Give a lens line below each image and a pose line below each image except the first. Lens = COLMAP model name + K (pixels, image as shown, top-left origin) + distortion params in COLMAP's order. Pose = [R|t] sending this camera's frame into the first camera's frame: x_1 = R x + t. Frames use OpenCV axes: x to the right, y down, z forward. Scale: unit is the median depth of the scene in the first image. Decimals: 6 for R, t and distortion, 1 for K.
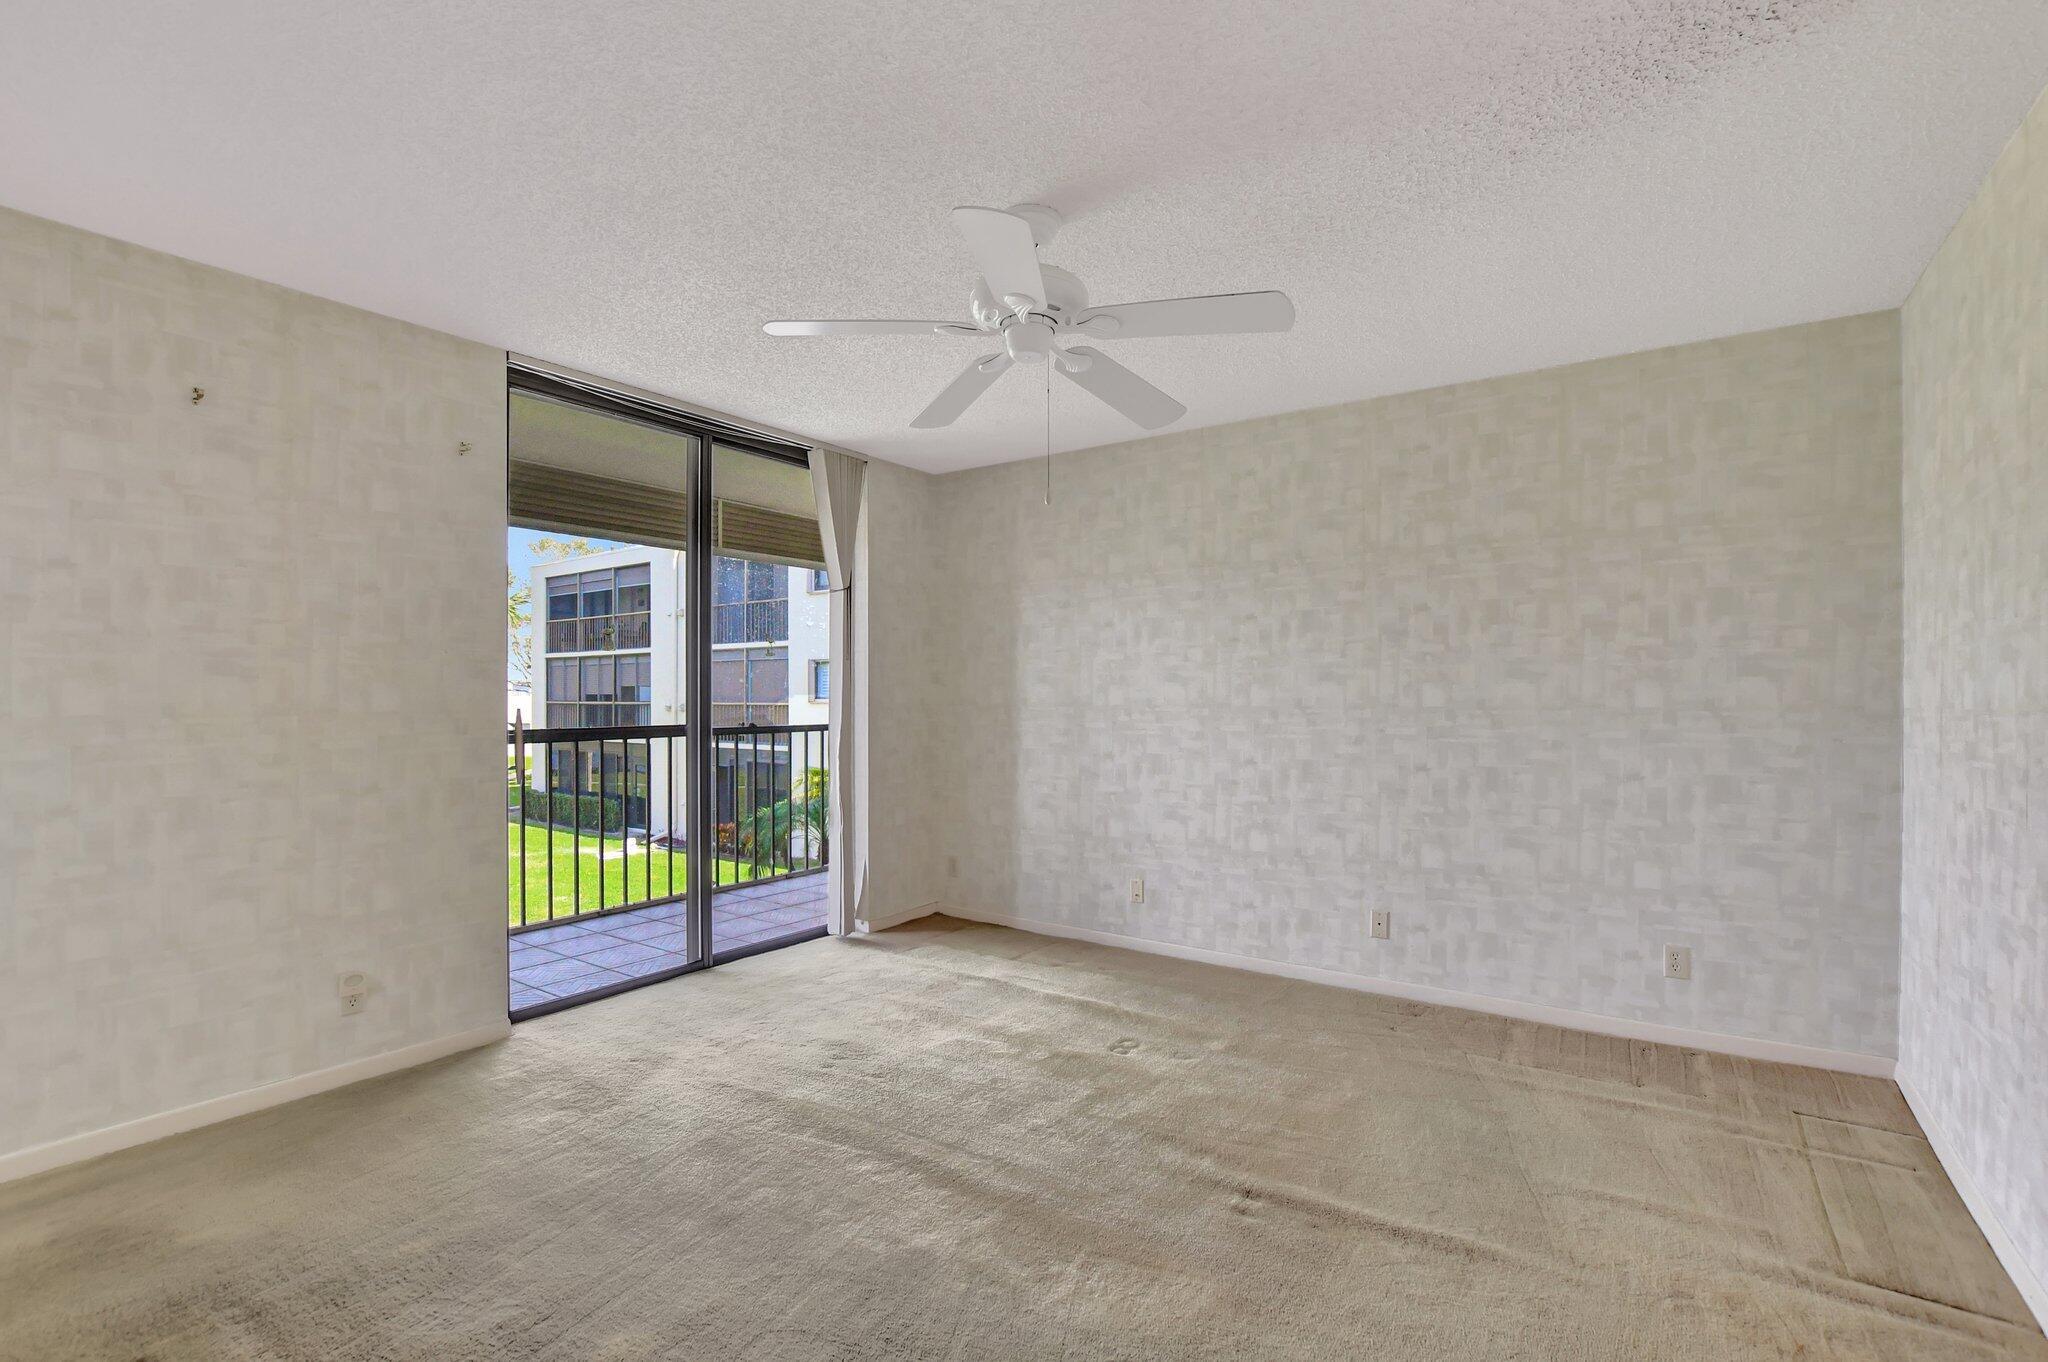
lens RADIAL K [[941.7, 0, 1028.1], [0, 941.7, 690.1], [0, 0, 1]] dist [-0.035245, 0.009049]
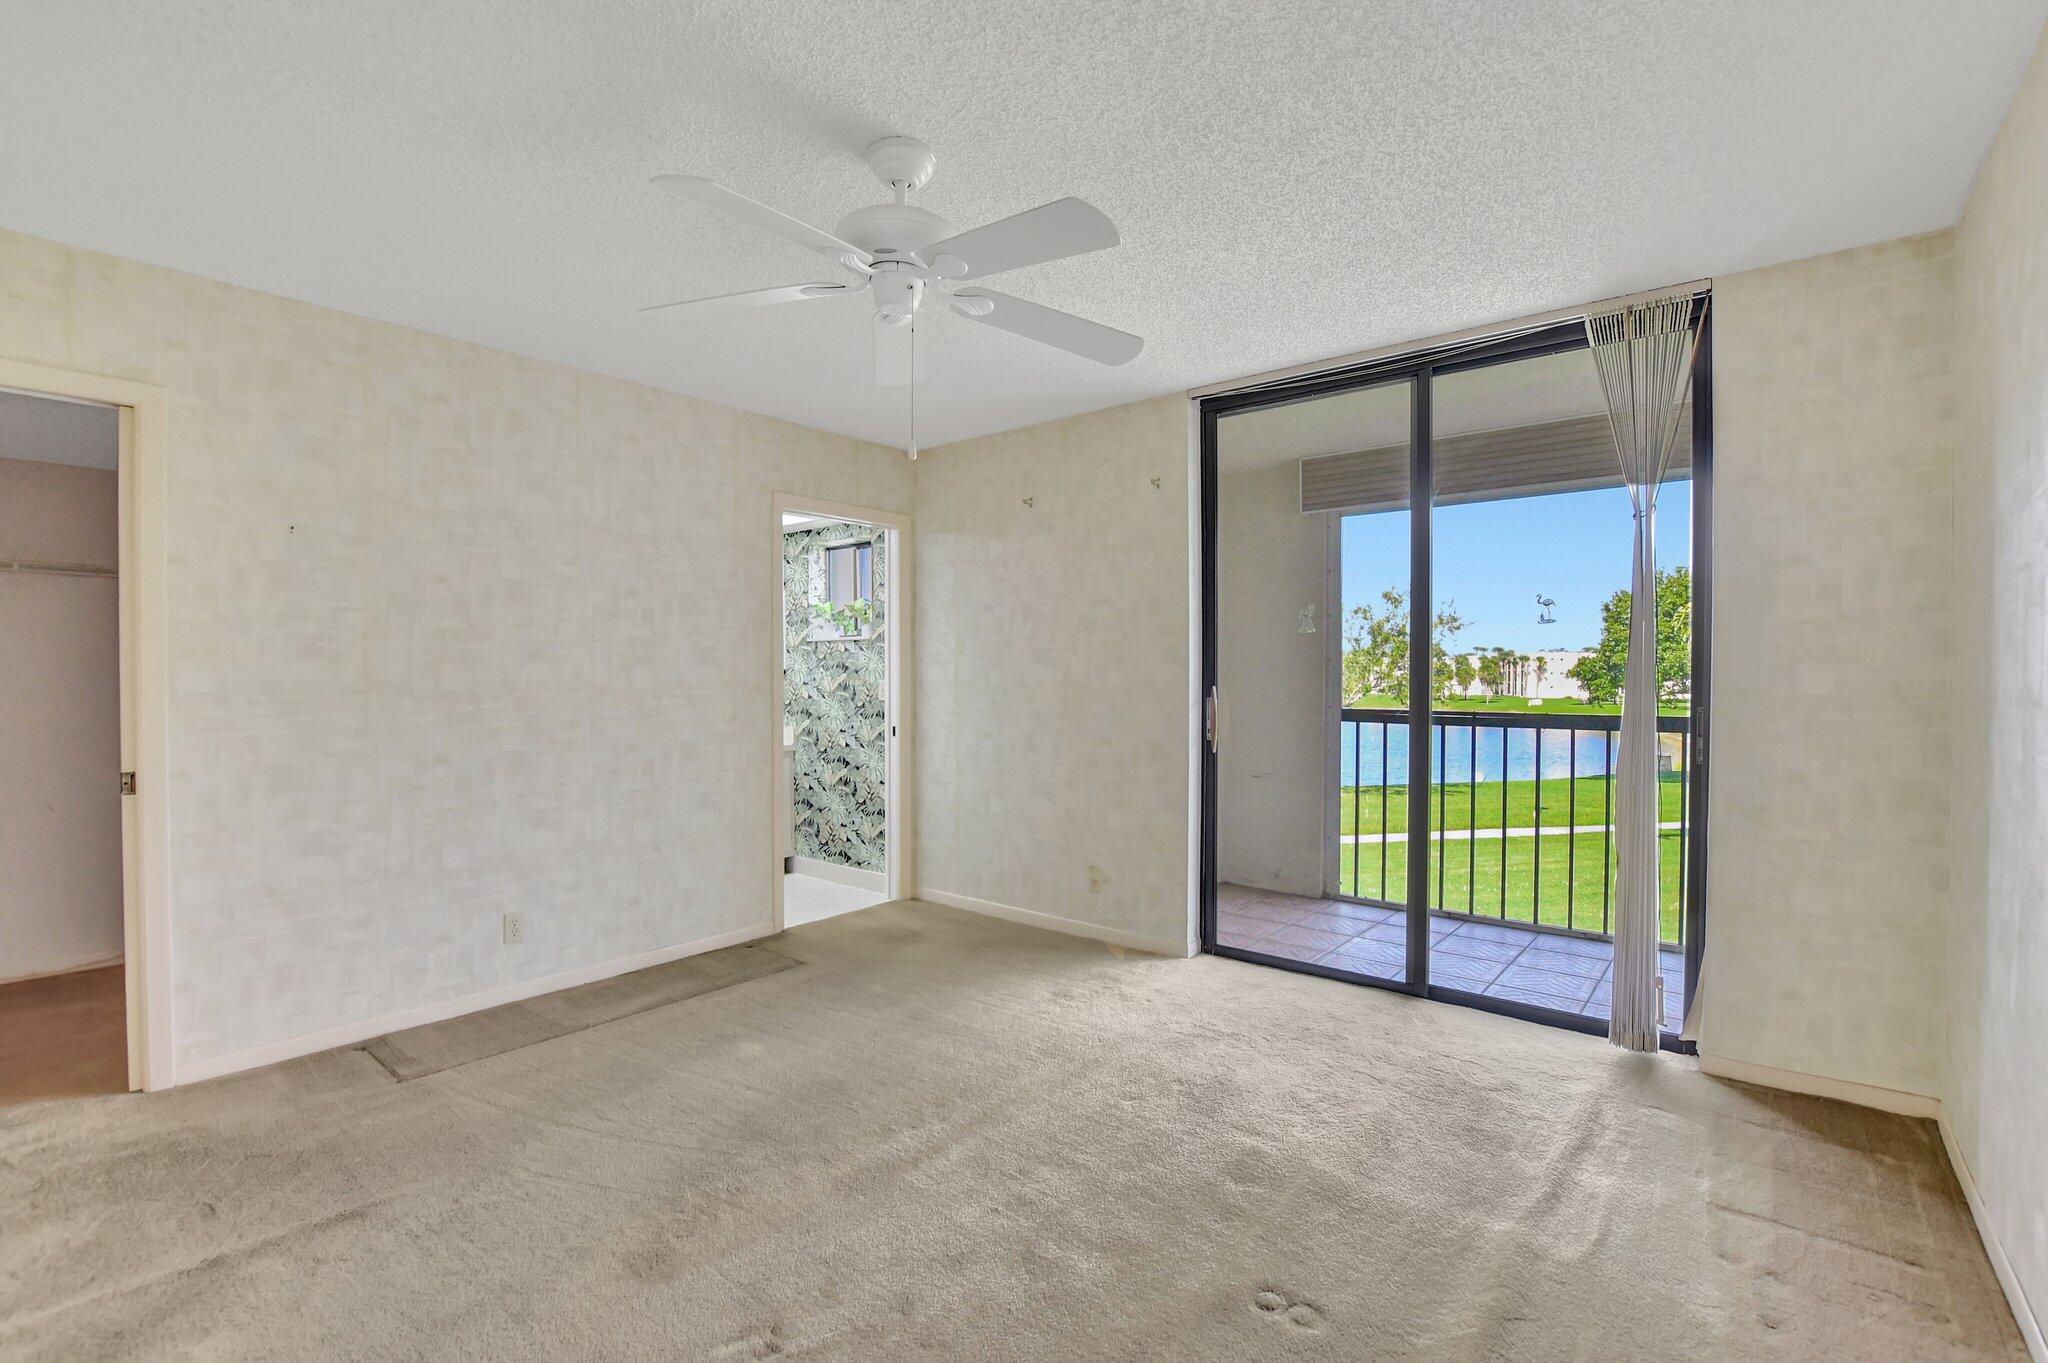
lens RADIAL K [[941.7, 0, 987.4], [0, 941.7, 676.6], [0, 0, 1]] dist [-0.035245, 0.009049]
pose [[-0.114714, 0.004747, -0.993387, 0.561424], [0.004484, 0.999981, 0.004260, -0.000121], [0.993388, -0.003965, -0.114733, 0.730194]]
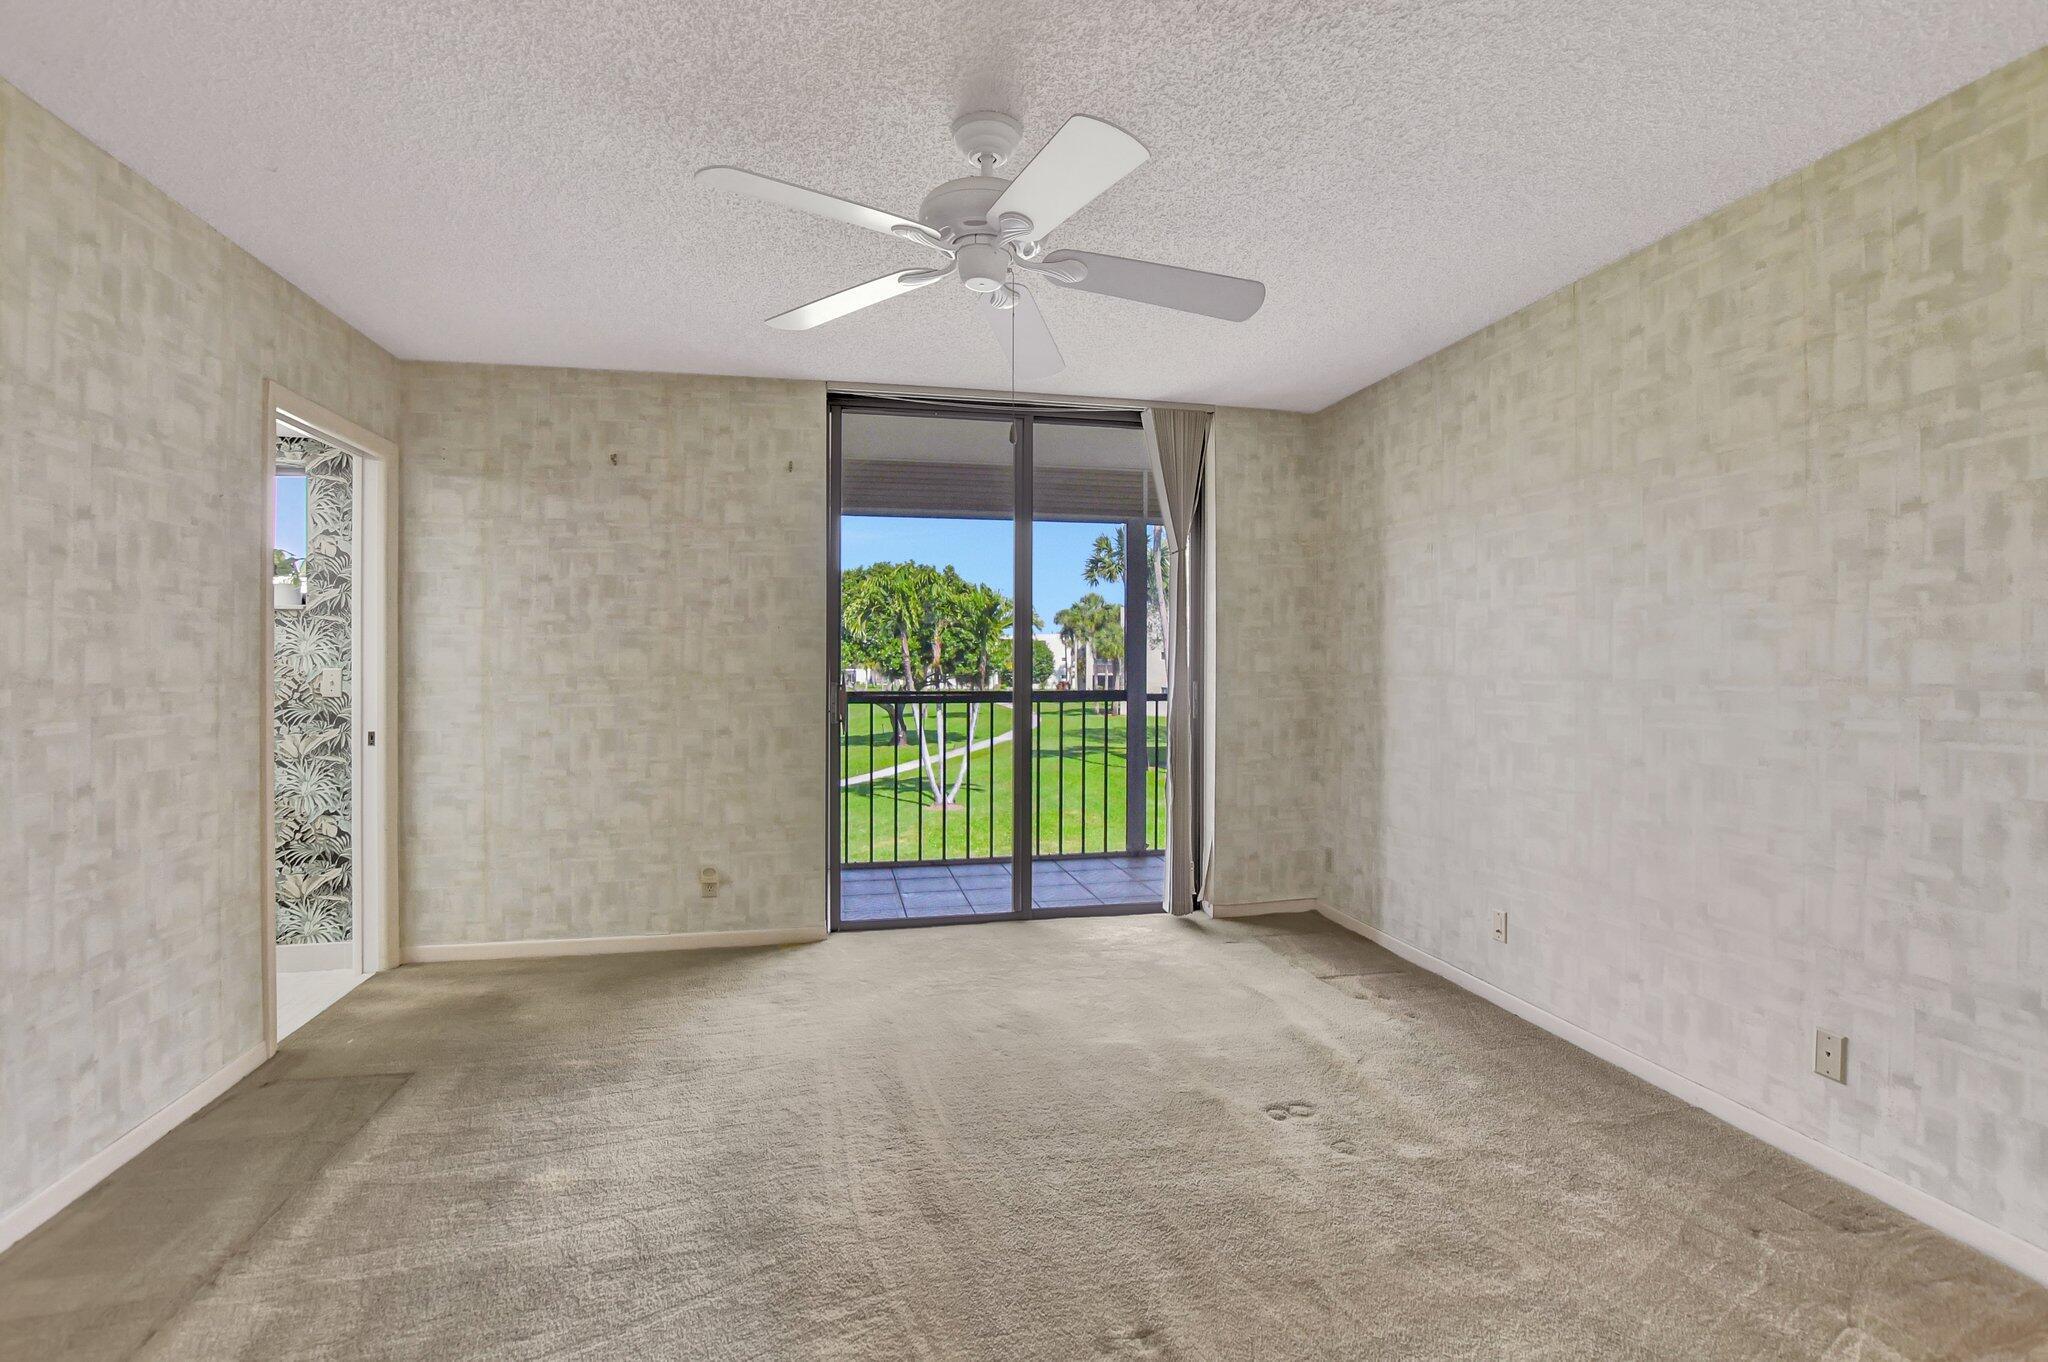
lens RADIAL K [[941.7, 0, 1032.7], [0, 941.7, 653.9], [0, 0, 1]] dist [-0.035245, 0.009049]
pose [[0.728182, -0.004896, -0.685367, 0.402580], [0.002325, 0.999986, -0.004674, 0.001374], [0.685380, 0.001810, 0.728183, 0.237395]]
